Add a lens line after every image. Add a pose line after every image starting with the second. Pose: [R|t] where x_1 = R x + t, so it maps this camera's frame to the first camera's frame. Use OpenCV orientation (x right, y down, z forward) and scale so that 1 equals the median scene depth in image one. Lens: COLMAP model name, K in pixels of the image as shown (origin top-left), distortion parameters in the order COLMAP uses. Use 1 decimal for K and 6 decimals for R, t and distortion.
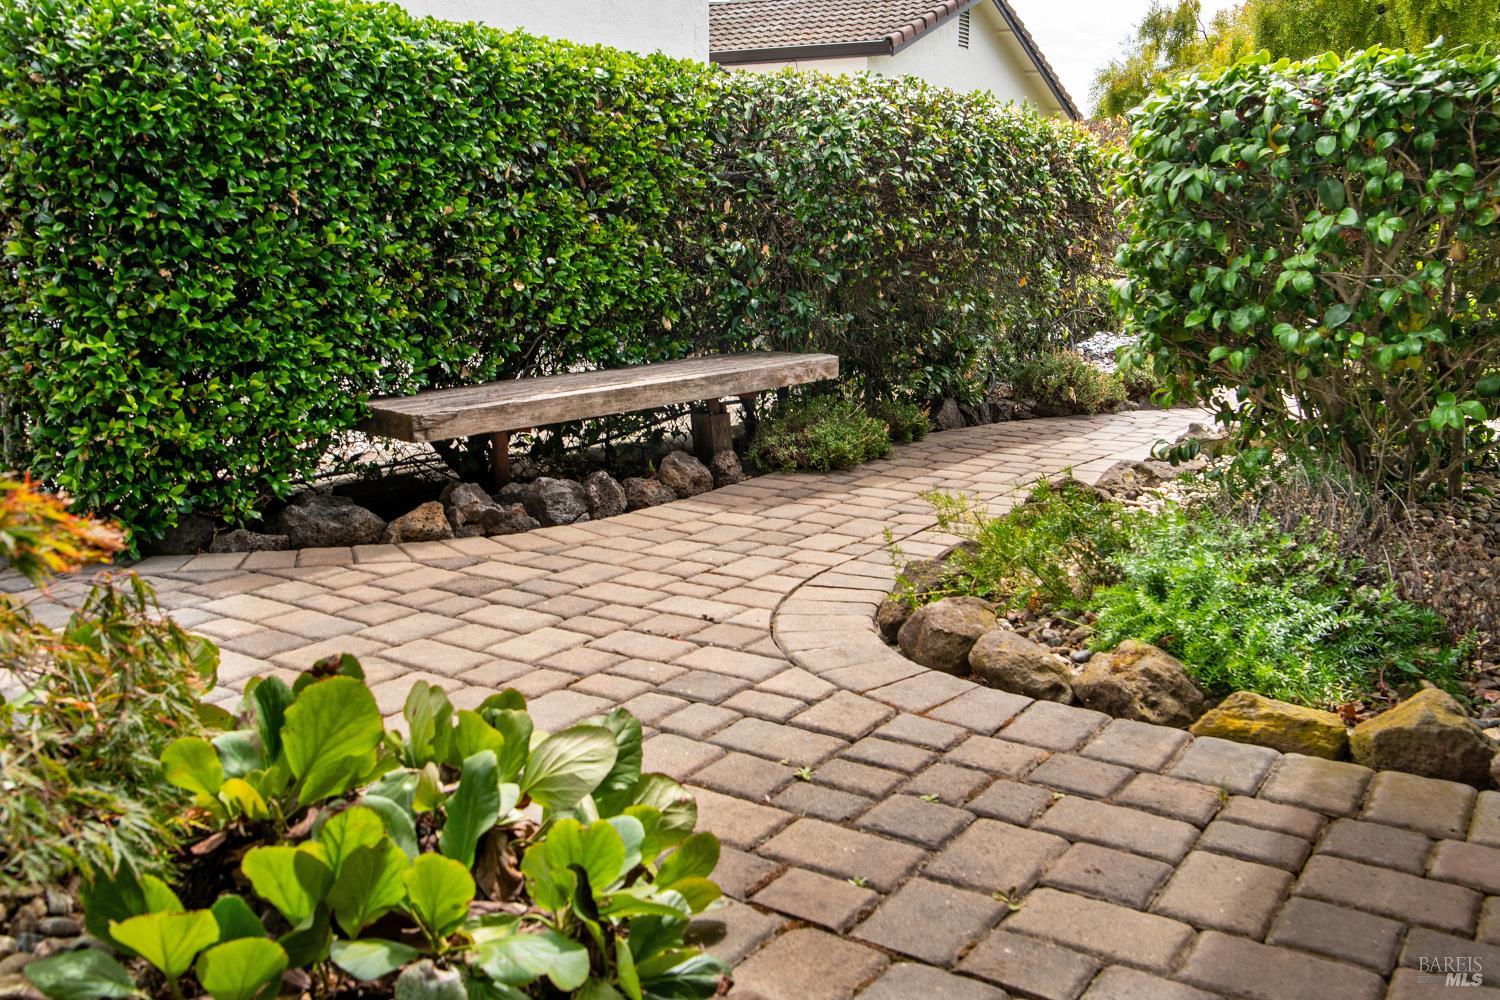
lens RADIAL K [[1190.2, 0, 750.0], [0, 1190.2, 500.0], [0, 0, 1]] dist [-0.031721, 0.020694]
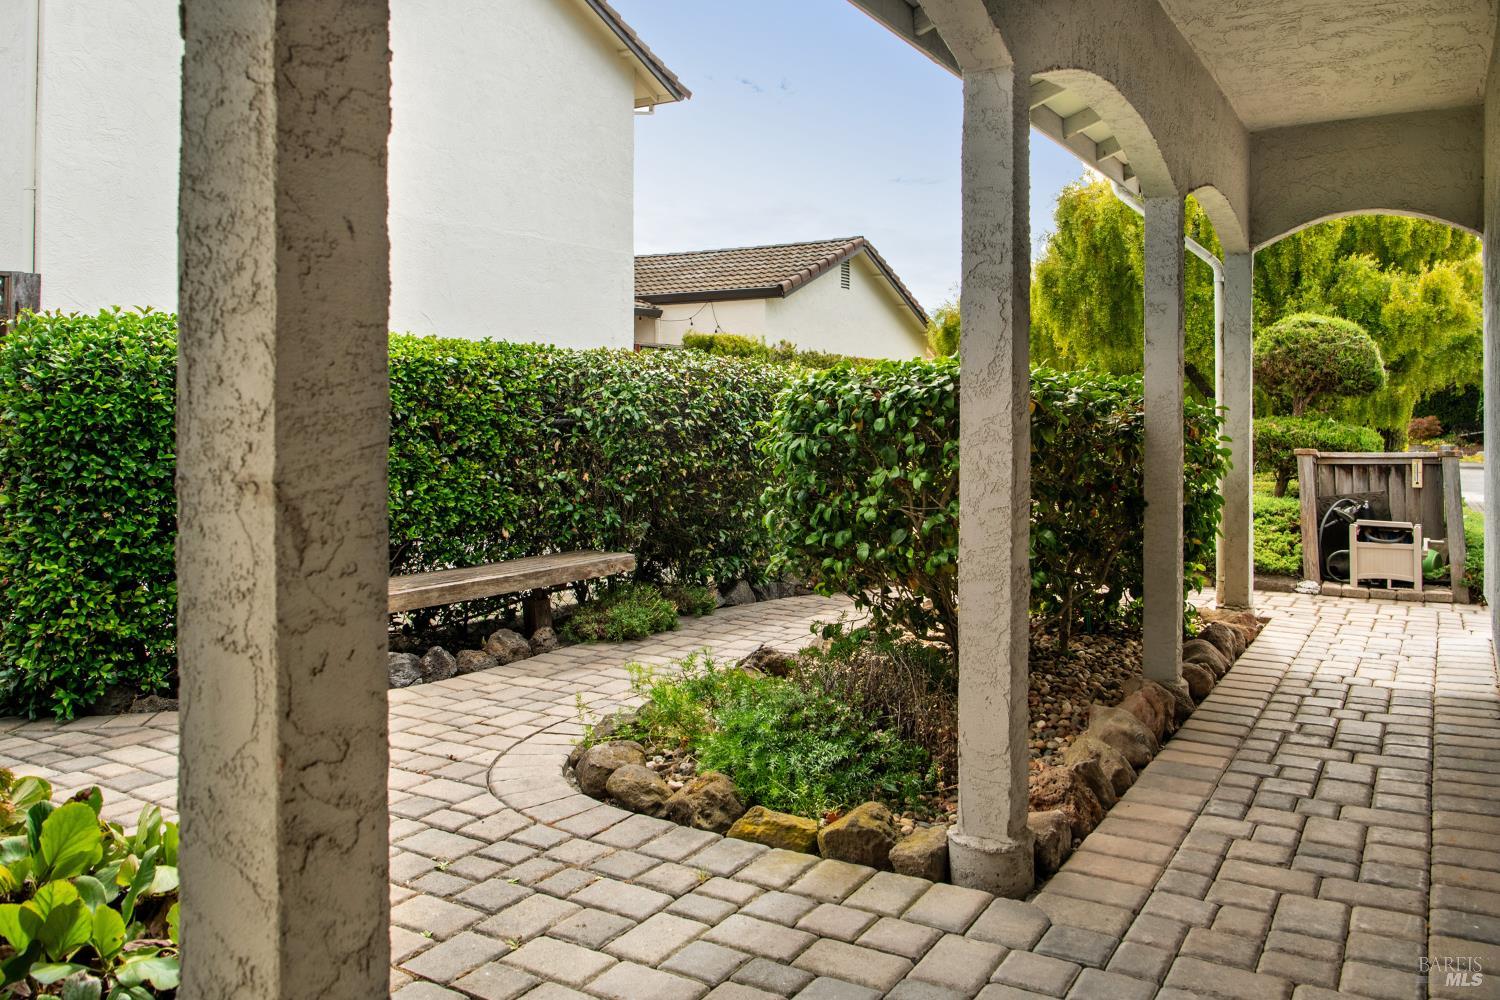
lens RADIAL K [[1028.2, 0, 752.7], [0, 1028.2, 458.0], [0, 0, 1]] dist [-0.018349, 0.007828]
pose [[0.999881, -0.014294, 0.005869, 0.287217], [0.015107, 0.984066, -0.177160, -0.027932], [-0.003243, 0.177228, 0.984164, -0.242661]]
